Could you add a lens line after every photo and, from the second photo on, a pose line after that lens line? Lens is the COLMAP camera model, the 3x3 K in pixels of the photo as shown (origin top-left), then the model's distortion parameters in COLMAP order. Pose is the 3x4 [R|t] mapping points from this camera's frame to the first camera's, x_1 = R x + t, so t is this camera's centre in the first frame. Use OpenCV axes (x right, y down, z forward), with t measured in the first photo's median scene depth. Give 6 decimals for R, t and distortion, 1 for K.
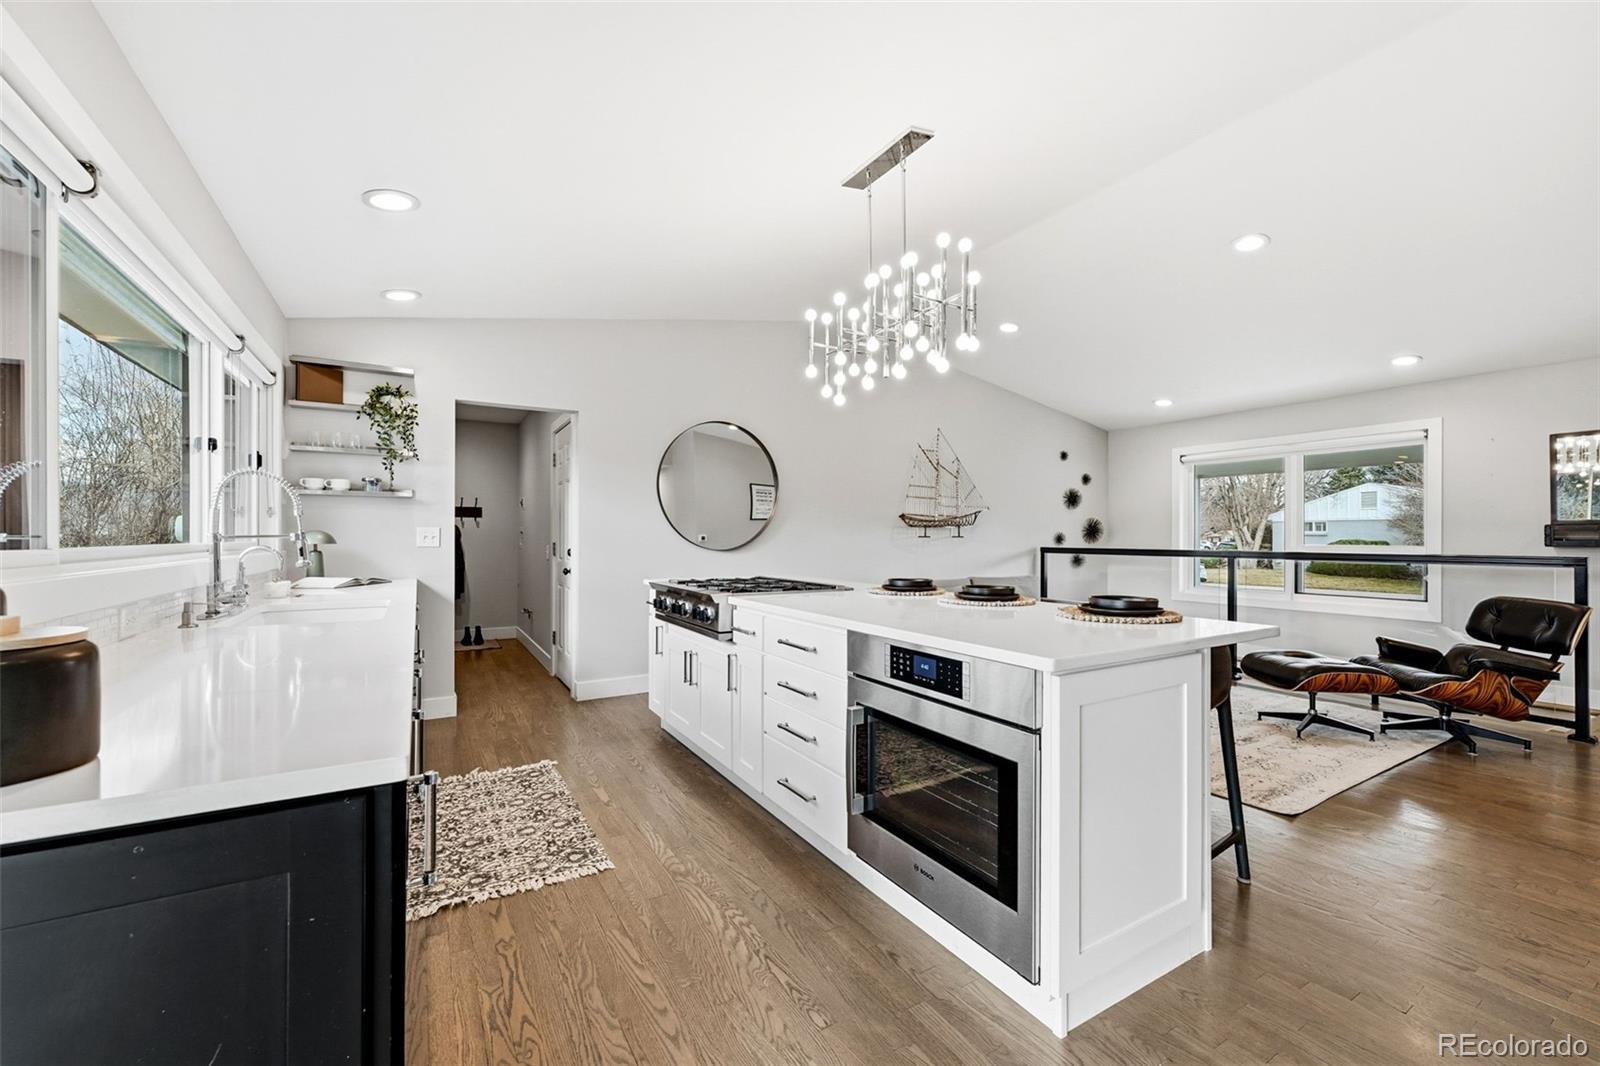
lens RADIAL K [[645.8, 0, 800.0], [0, 645.8, 533.0], [0, 0, 1]] dist [-0.001330, -0.000216]
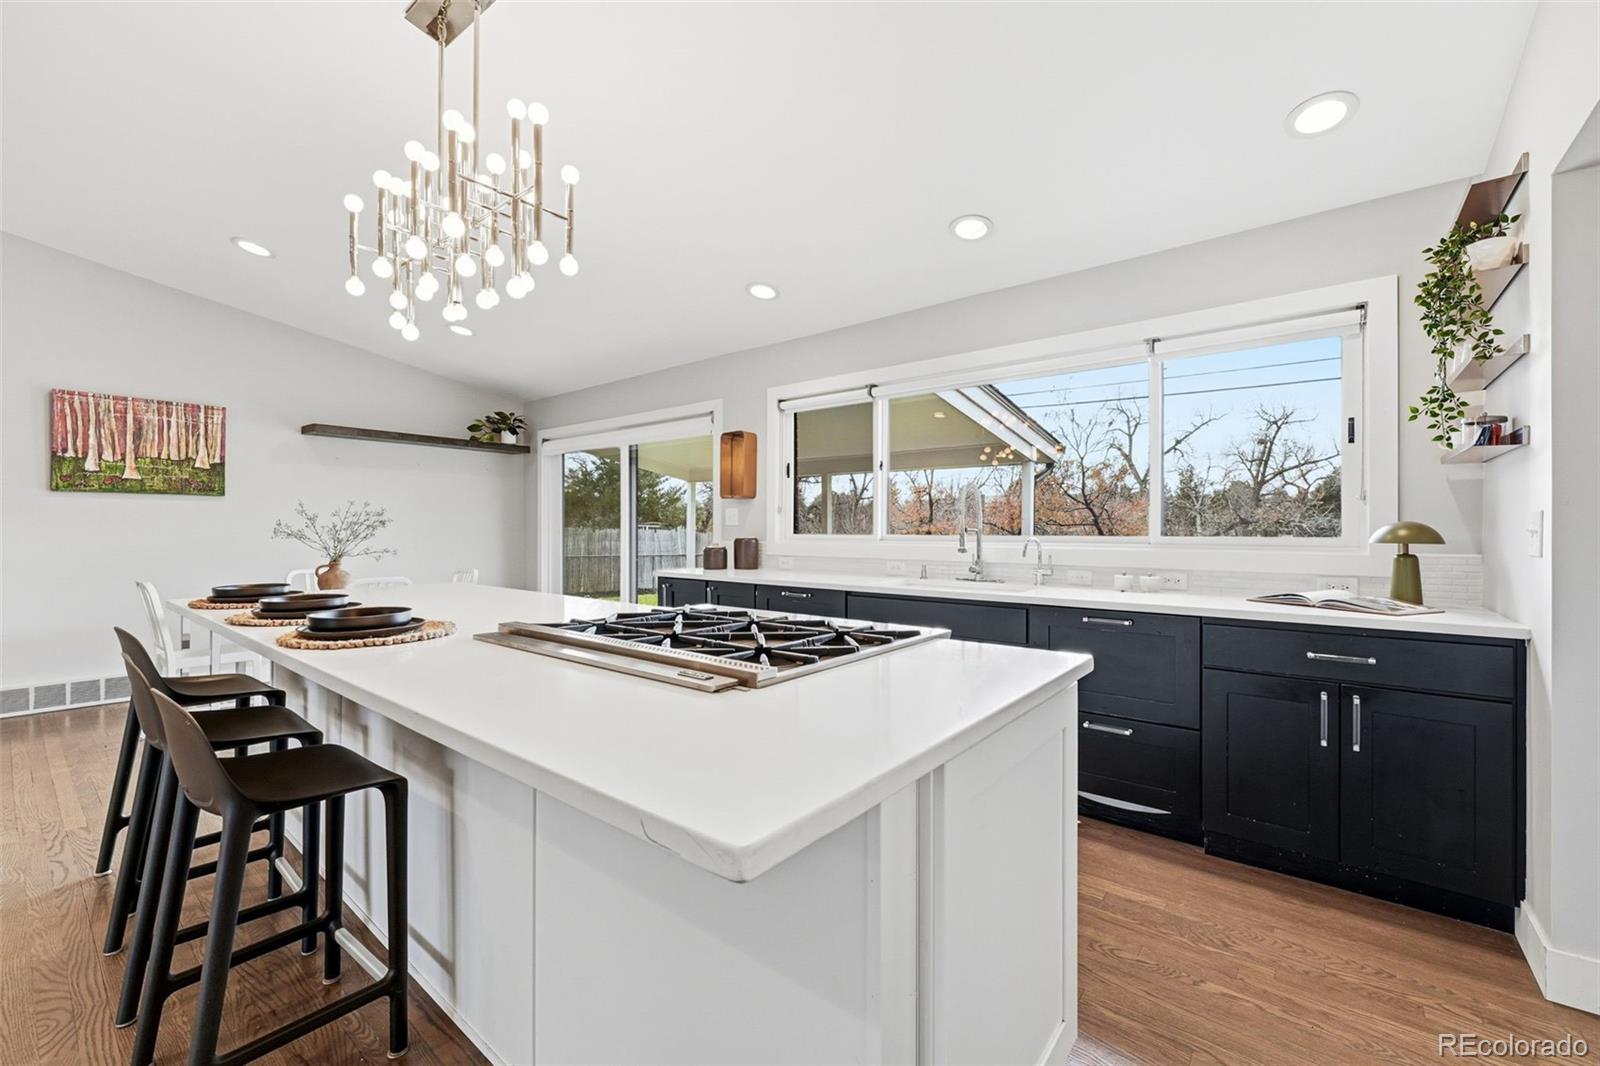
lens RADIAL K [[645.8, 0, 800.0], [0, 645.8, 533.0], [0, 0, 1]] dist [-0.001330, -0.000216]
pose [[-0.938305, -0.001873, -0.345805, 0.020599], [-0.001422, 0.999998, -0.001560, 0.008879], [0.345807, -0.000972, -0.938305, 1.395724]]
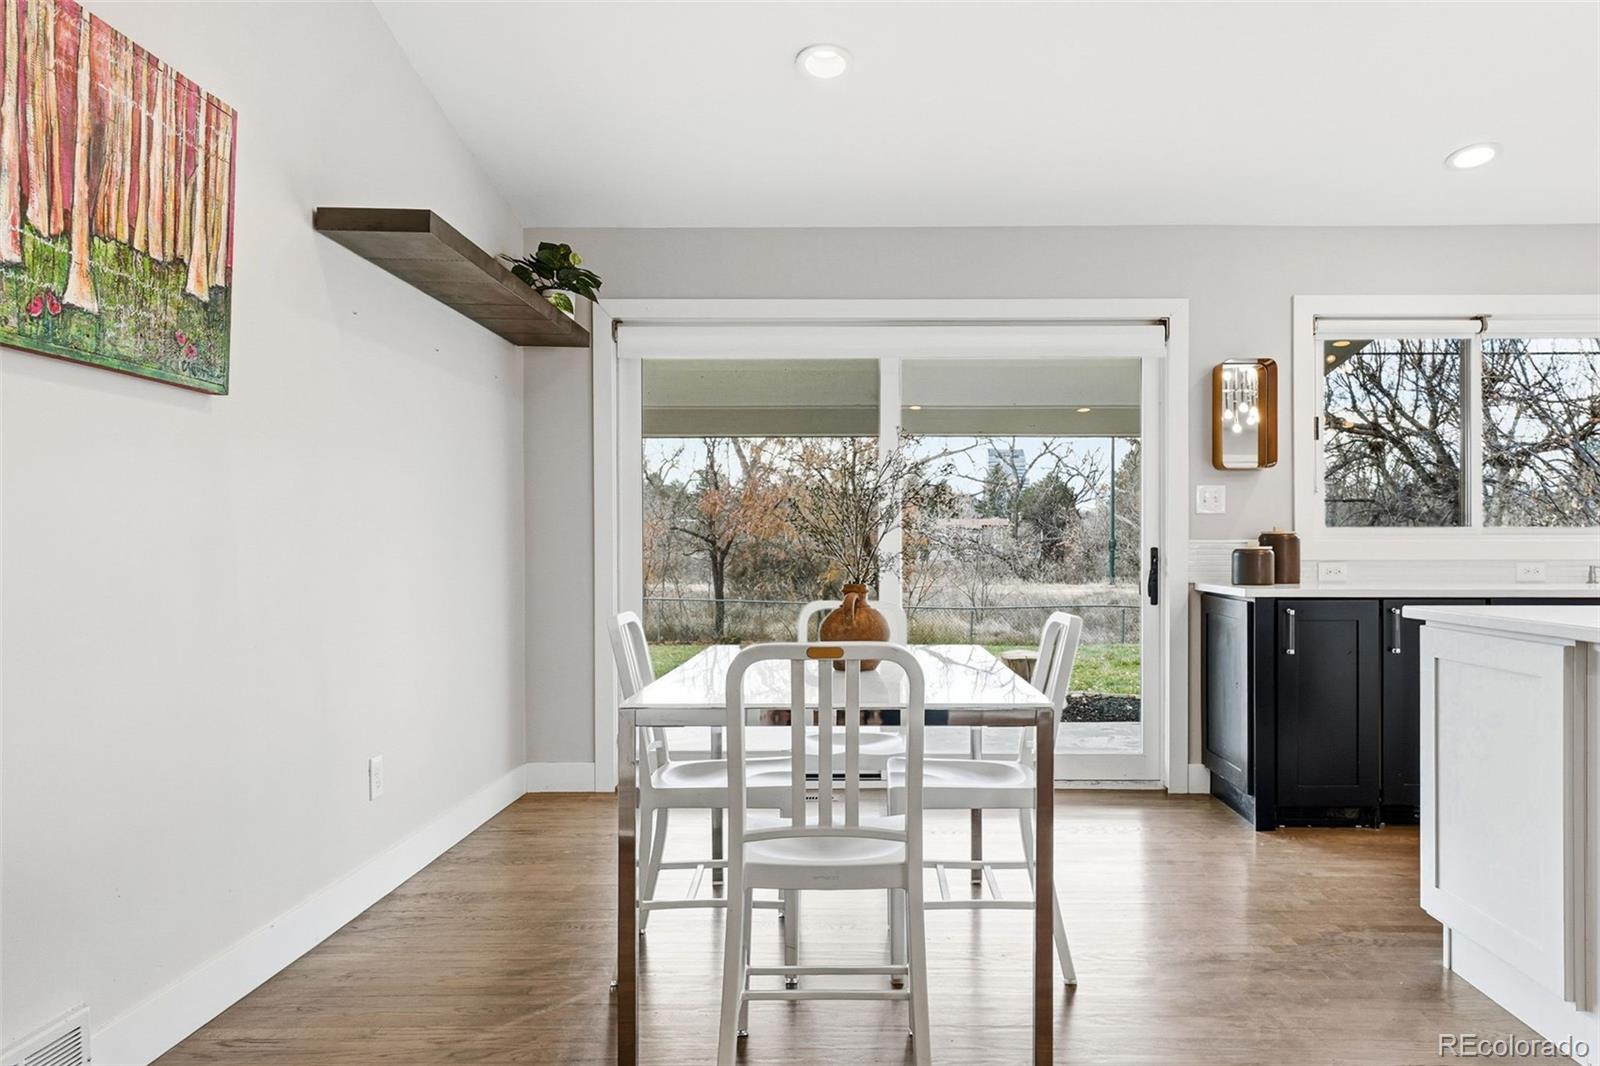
lens RADIAL K [[1116.0, 0, 843.3], [0, 1116.0, 554.8], [0, 0, 1]] dist [-0.000028, 0.000340]
pose [[-0.519945, 0.004929, -0.854186, 1.067716], [0.006881, 0.999975, 0.001582, 0.036405], [0.854172, -0.005056, -0.519966, 0.462085]]
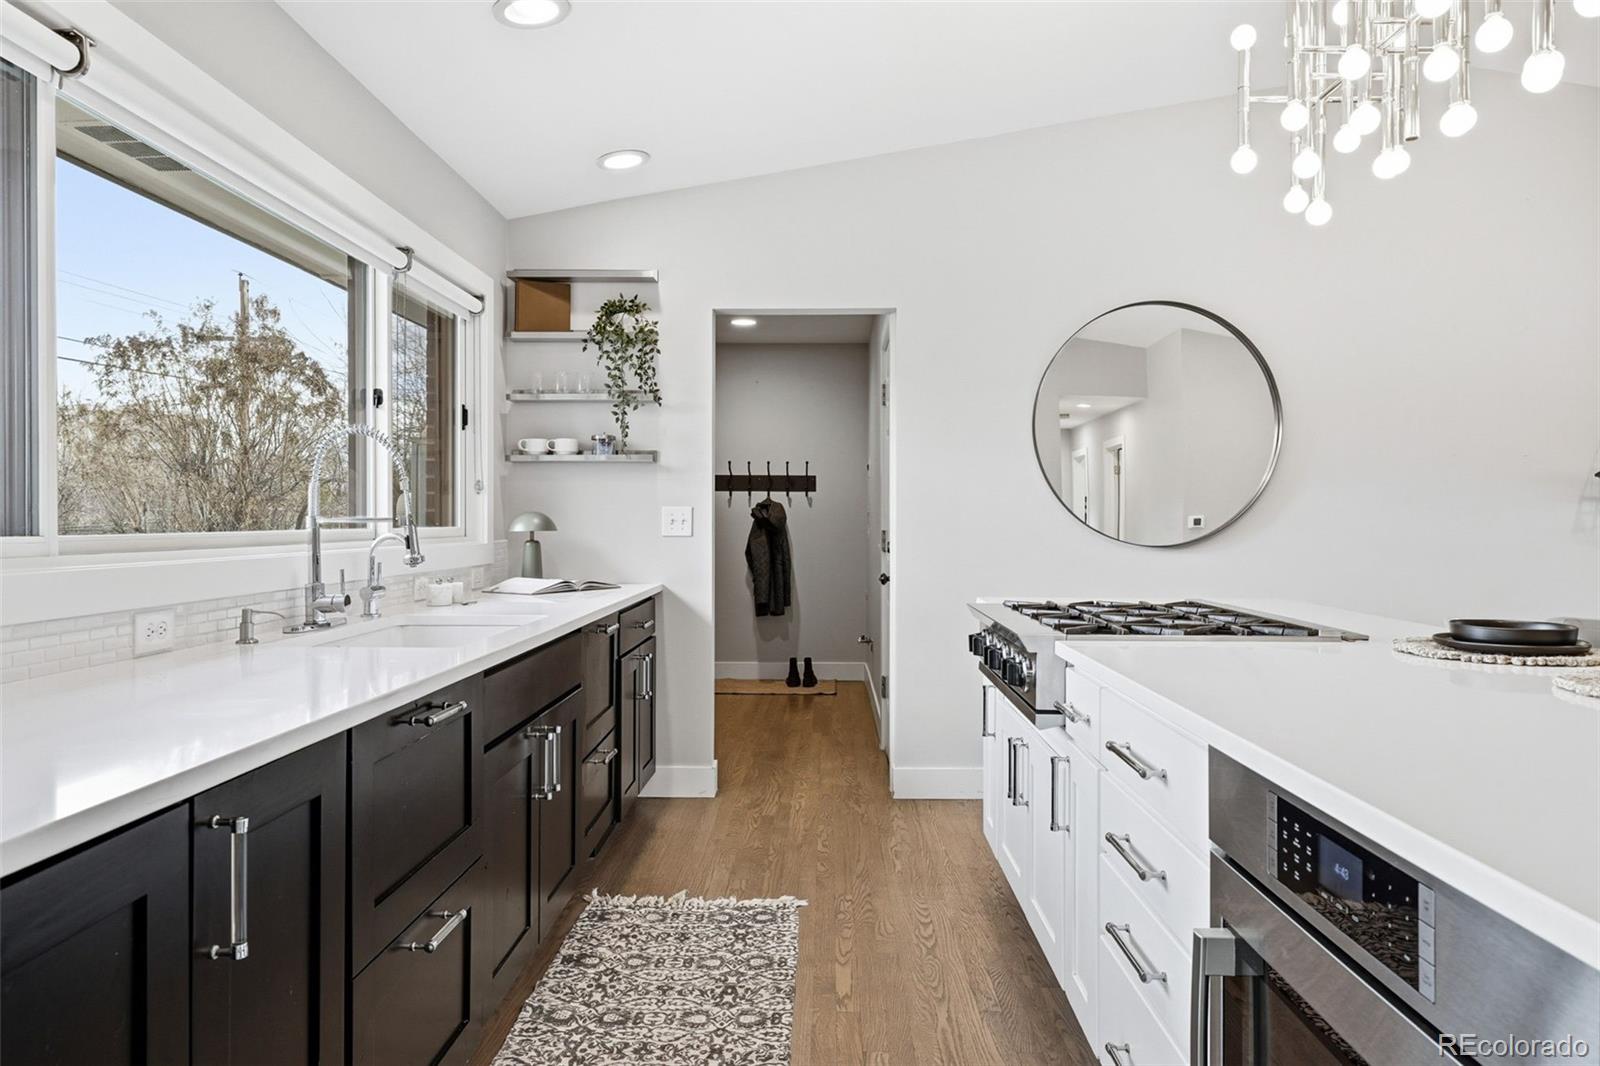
lens RADIAL K [[1067.3, 0, 803.7], [0, 1067.3, 516.1], [0, 0, 1]] dist [0.003551, -0.000764]
pose [[0.849915, -0.002535, -0.526915, 0.125584], [0.003235, 0.999995, 0.000409, 0.001384], [0.526911, -0.002052, 0.849918, 0.158167]]
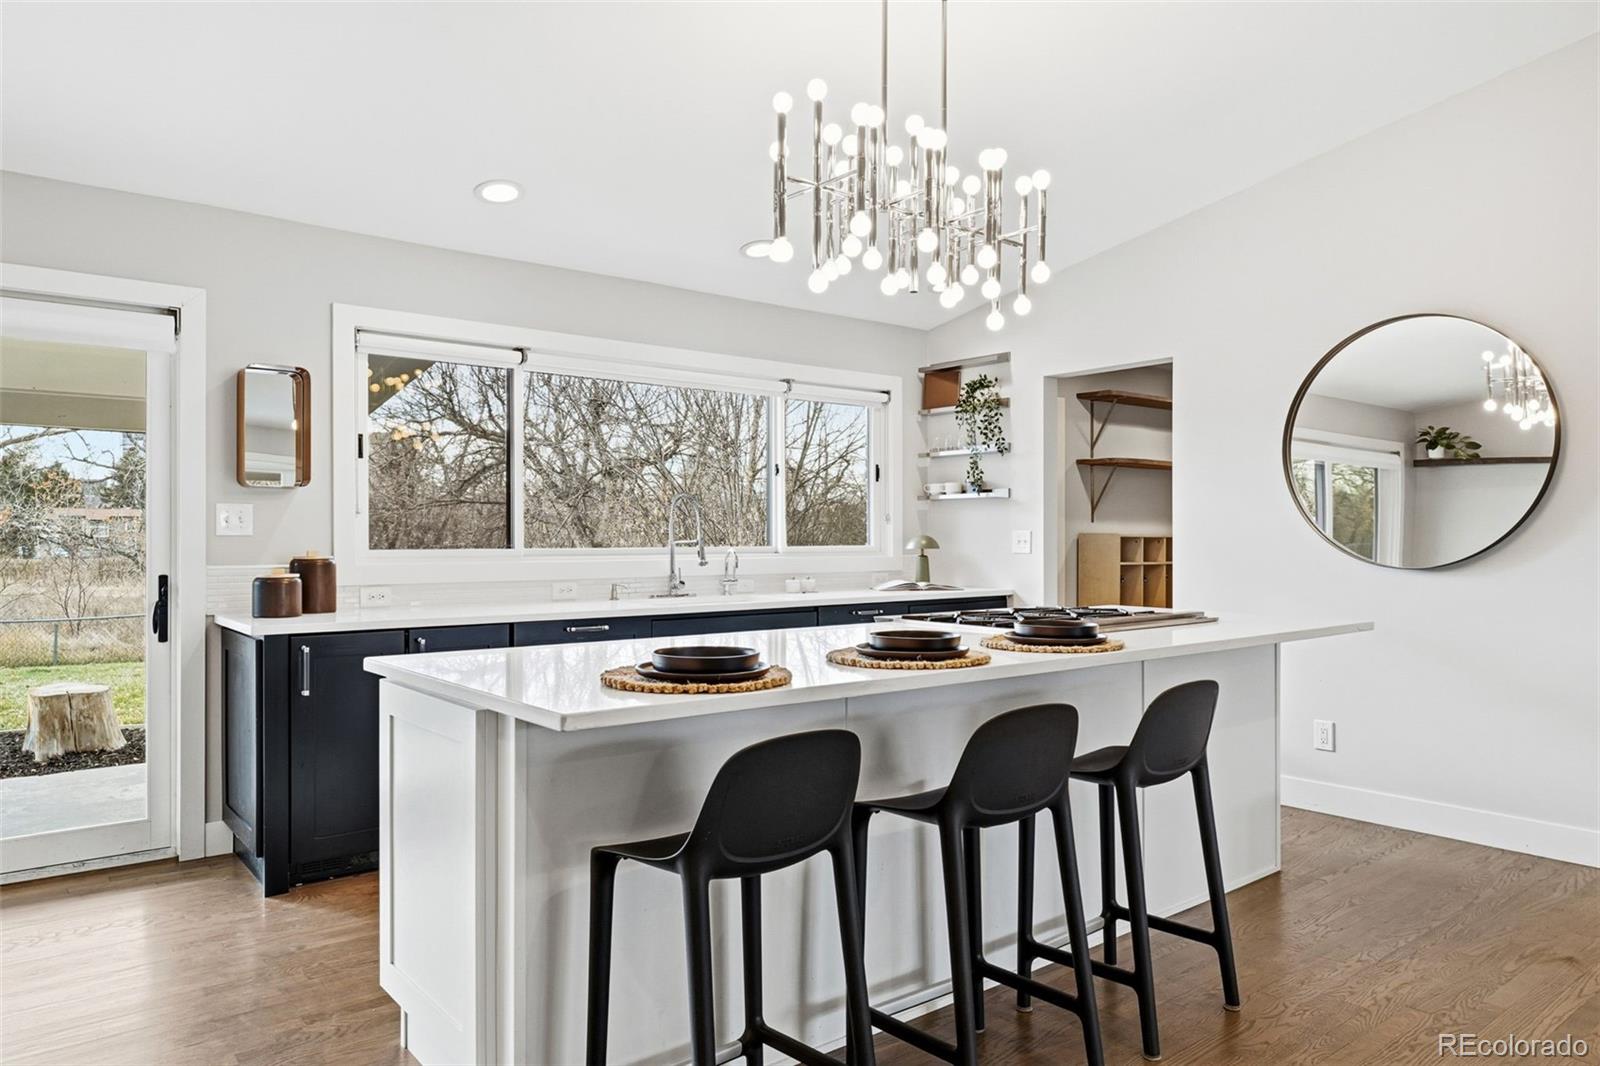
lens RADIAL K [[1066.7, 0, 807.2], [0, 1066.7, 537.6], [0, 0, 1]] dist [-0.002539, -0.001017]
pose [[0.142590, -0.001594, -0.989781, 0.902269], [0.007079, 0.999975, -0.000590, -0.000710], [0.989757, -0.006922, 0.142598, 0.582421]]
